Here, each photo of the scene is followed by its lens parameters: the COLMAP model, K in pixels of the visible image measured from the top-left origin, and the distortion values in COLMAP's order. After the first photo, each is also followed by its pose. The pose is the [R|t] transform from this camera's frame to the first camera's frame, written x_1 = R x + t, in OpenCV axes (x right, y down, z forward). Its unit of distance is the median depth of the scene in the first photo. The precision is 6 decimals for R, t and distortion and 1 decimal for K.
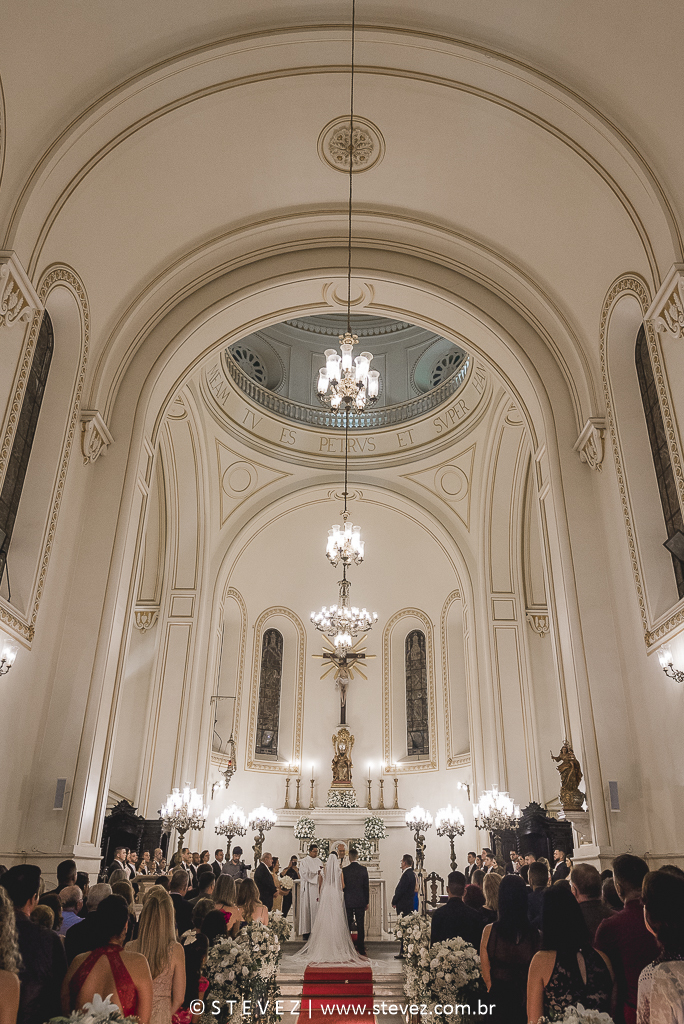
lens RADIAL K [[746.5, 0, 367.5], [0, 746.5, 515.6], [0, 0, 1]] dist [0.031553, -0.000838]
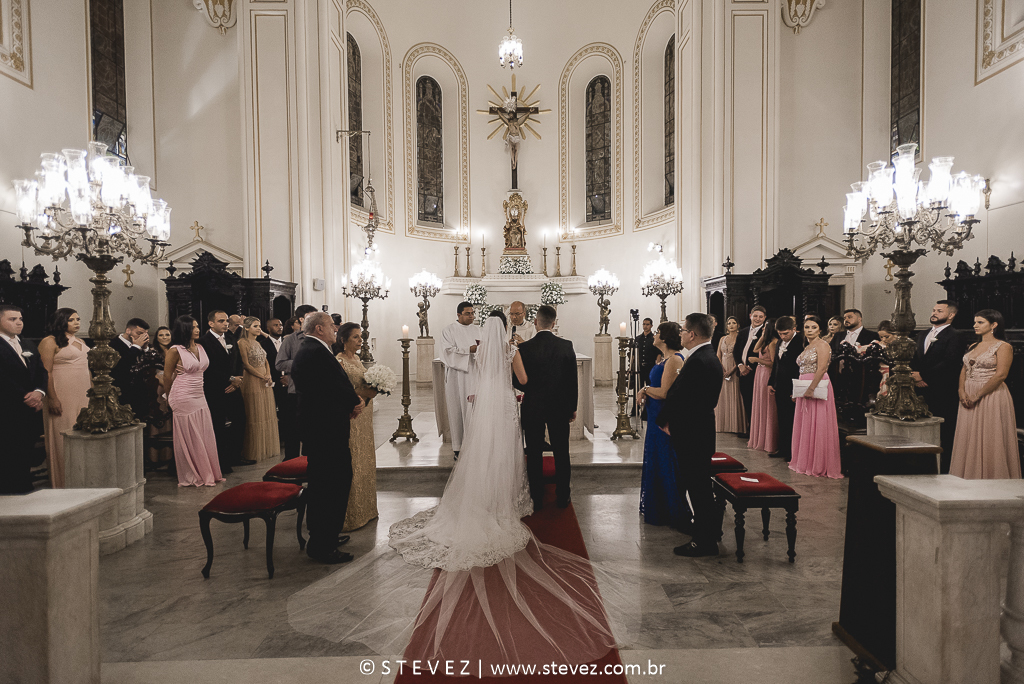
lens RADIAL K [[496.2, 0, 525.7], [0, 496.2, 345.2], [0, 0, 1]] dist [0.012168, -0.000653]
pose [[0.999819, -0.010781, -0.015691, -0.013917], [0.016723, 0.891219, 0.453264, 0.200008], [0.009097, -0.453444, 0.891238, 0.438699]]
